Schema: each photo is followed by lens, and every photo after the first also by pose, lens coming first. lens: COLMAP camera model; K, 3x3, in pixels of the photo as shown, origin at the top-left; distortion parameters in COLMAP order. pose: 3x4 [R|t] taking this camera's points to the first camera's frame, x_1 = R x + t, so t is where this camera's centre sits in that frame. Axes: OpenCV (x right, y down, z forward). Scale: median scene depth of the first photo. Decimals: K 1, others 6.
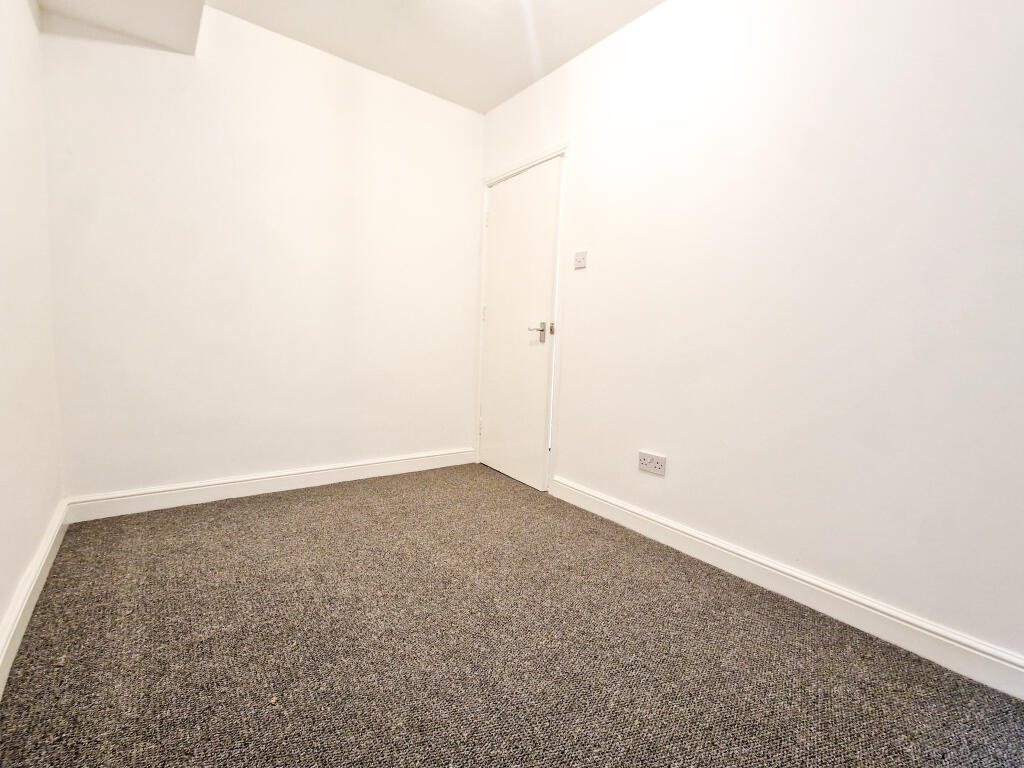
lens RADIAL K [[471.7, 0, 512.0], [0, 471.7, 384.0], [0, 0, 1]] dist [0.001952, -0.006556]
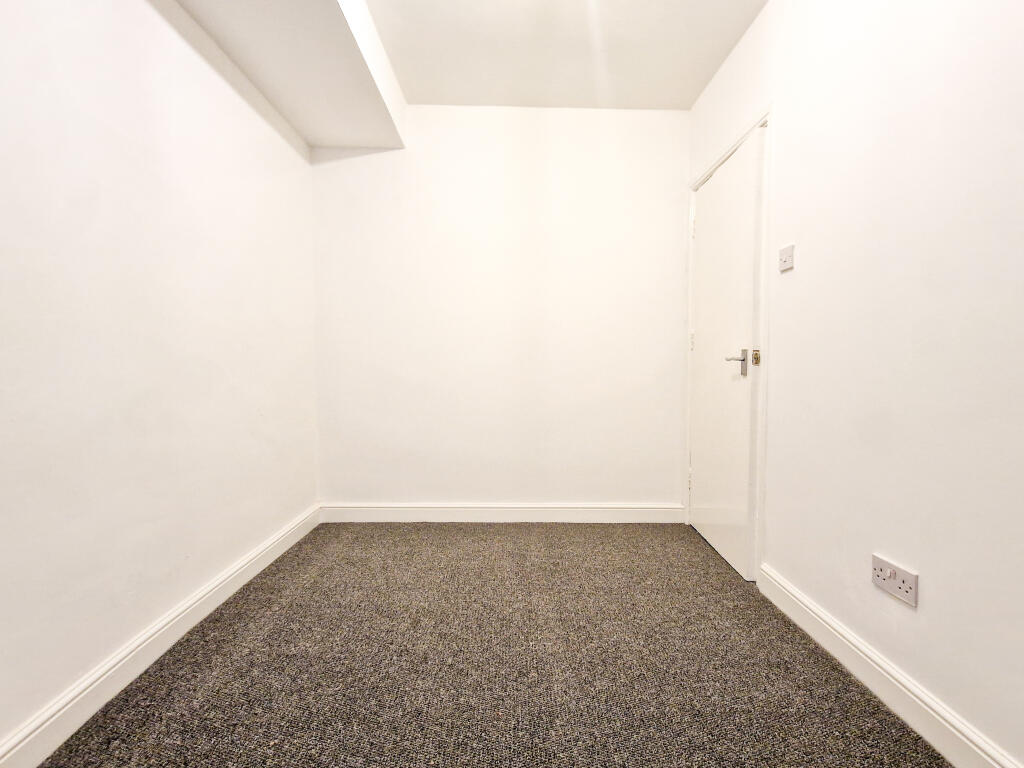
lens RADIAL K [[471.7, 0, 512.0], [0, 471.7, 384.0], [0, 0, 1]] dist [0.001952, -0.006556]
pose [[0.803125, -0.011330, -0.595703, 0.232350], [-0.030802, 0.997693, -0.060504, -0.021207], [0.595014, 0.066941, 0.800923, 0.204351]]
